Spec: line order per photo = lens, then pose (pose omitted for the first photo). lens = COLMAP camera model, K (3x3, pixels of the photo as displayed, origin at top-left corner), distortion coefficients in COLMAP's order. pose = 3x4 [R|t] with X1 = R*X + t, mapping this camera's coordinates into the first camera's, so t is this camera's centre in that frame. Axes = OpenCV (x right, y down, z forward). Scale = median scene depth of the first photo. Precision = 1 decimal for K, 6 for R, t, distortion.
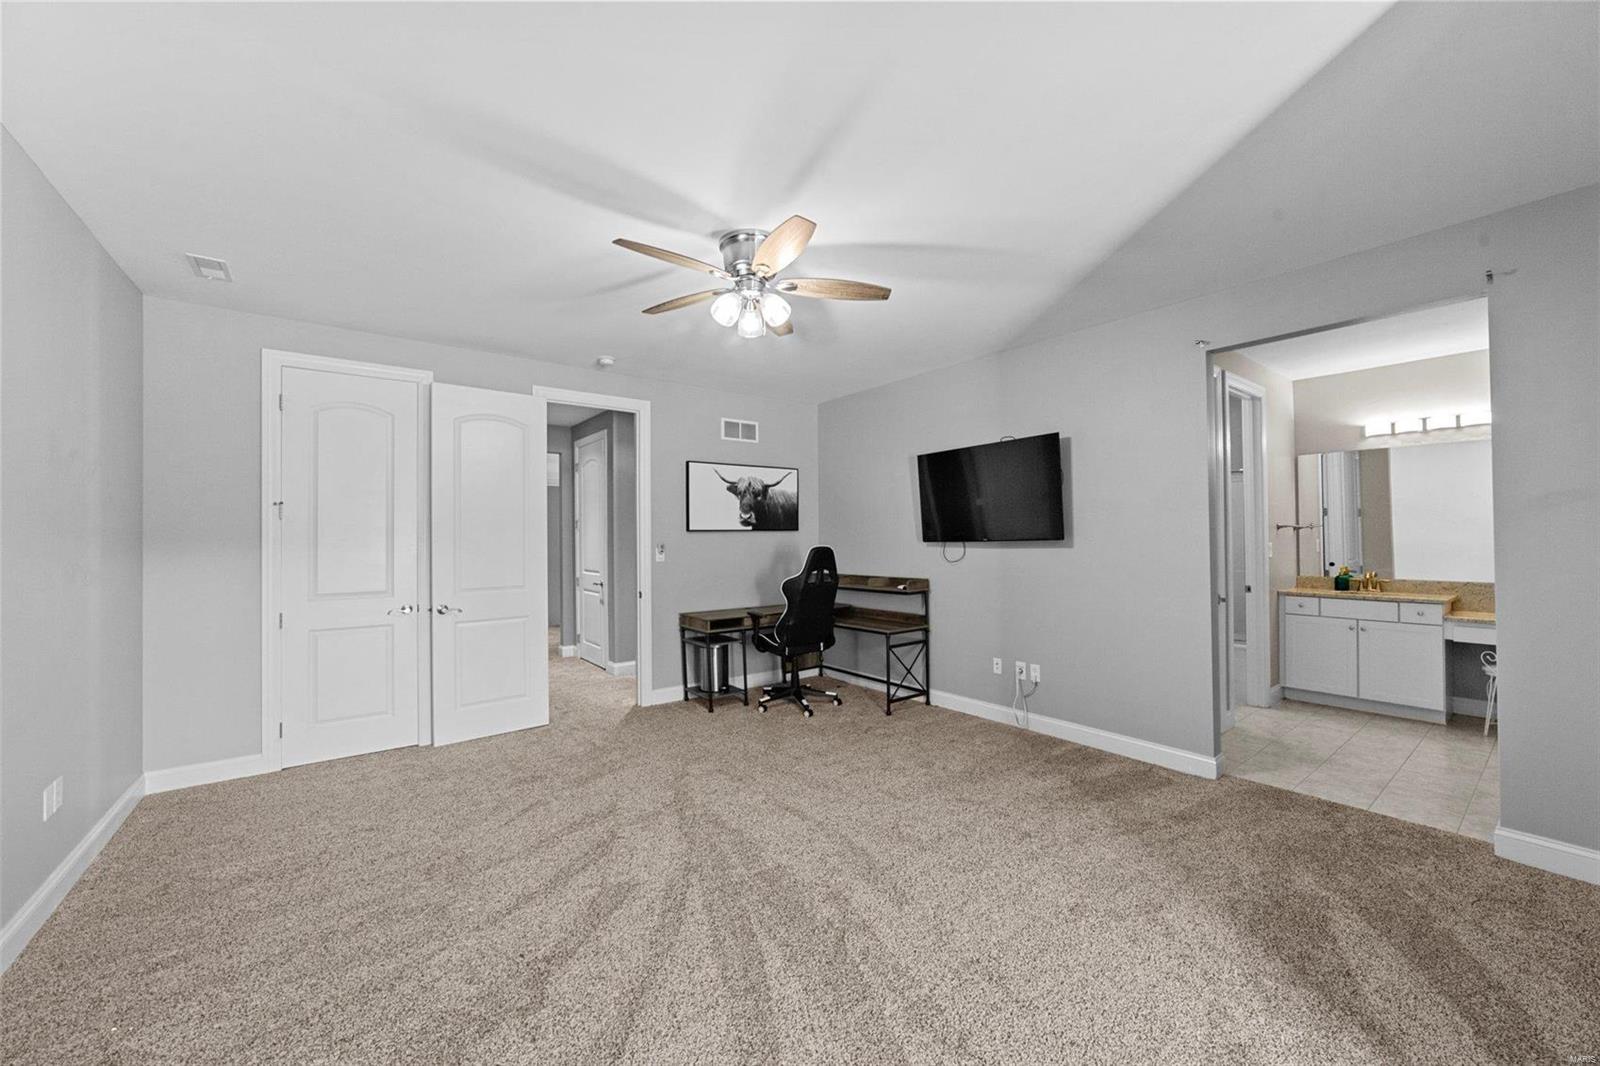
lens RADIAL K [[607.8, 0, 810.0], [0, 607.8, 533.7], [0, 0, 1]] dist [-0.001779, 0.000020]
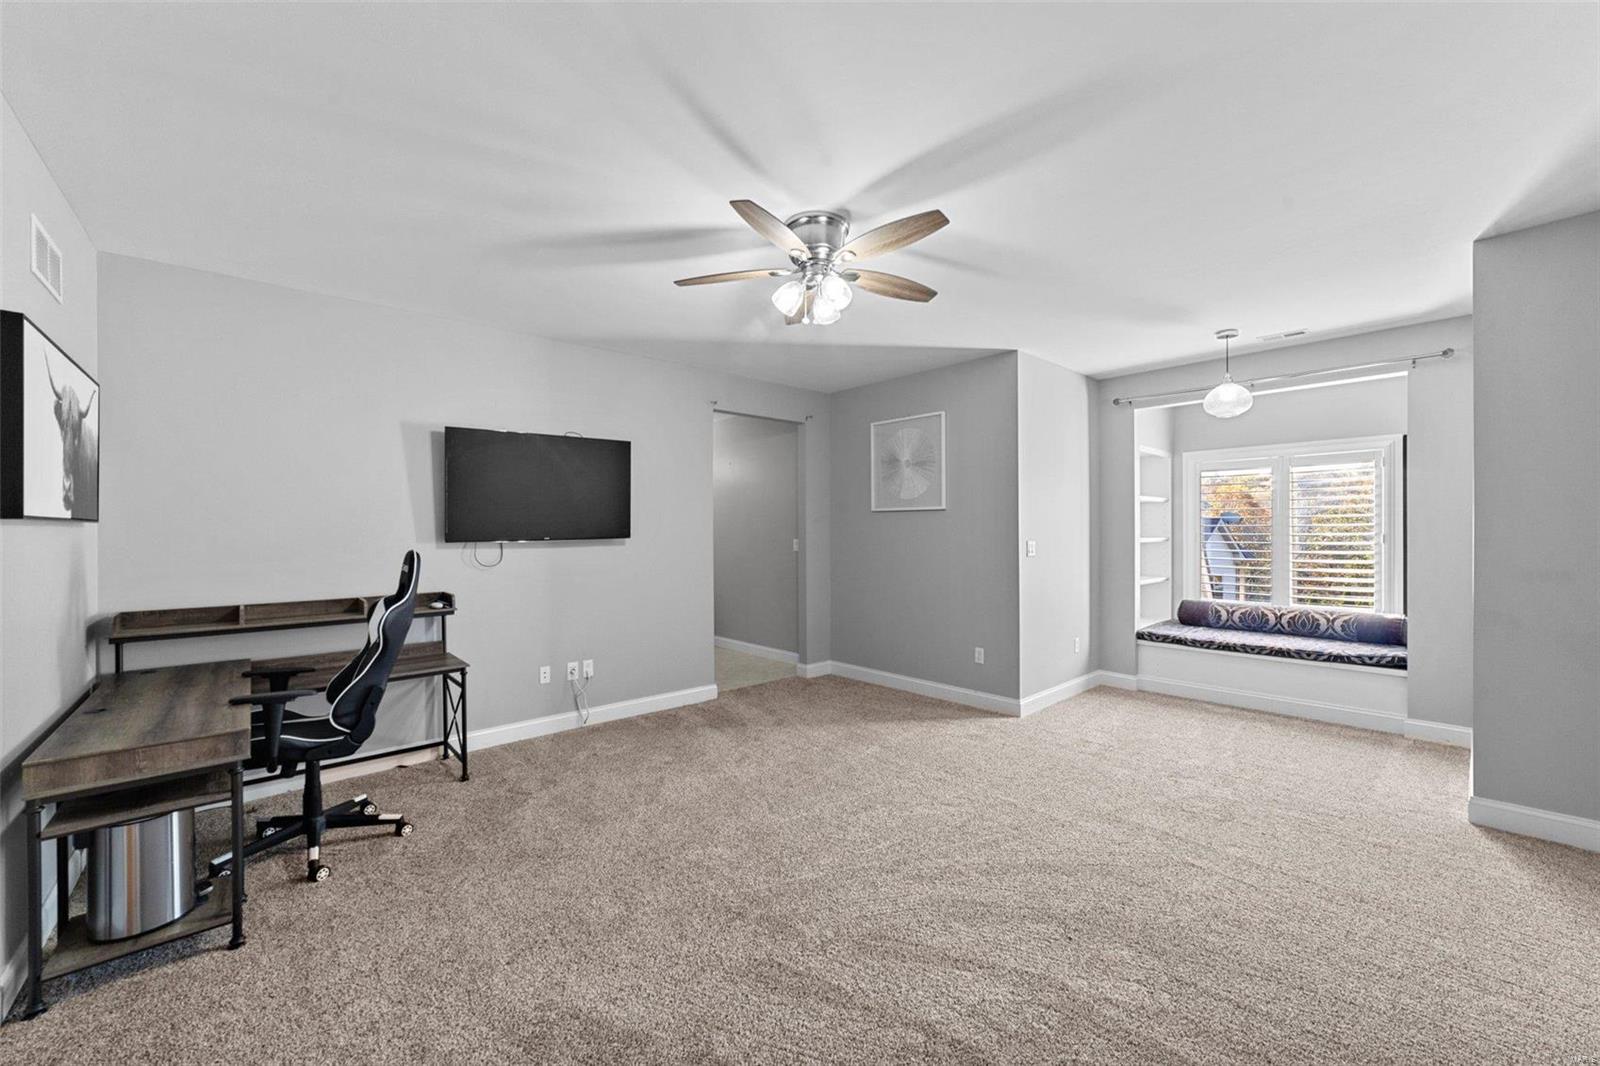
lens RADIAL K [[607.8, 0, 810.0], [0, 607.8, 533.7], [0, 0, 1]] dist [-0.001779, 0.000020]
pose [[-0.069832, 0.008218, 0.997525, -0.688960], [-0.004529, 0.999953, -0.008555, 0.008467], [-0.997548, -0.005116, -0.069792, 0.705670]]
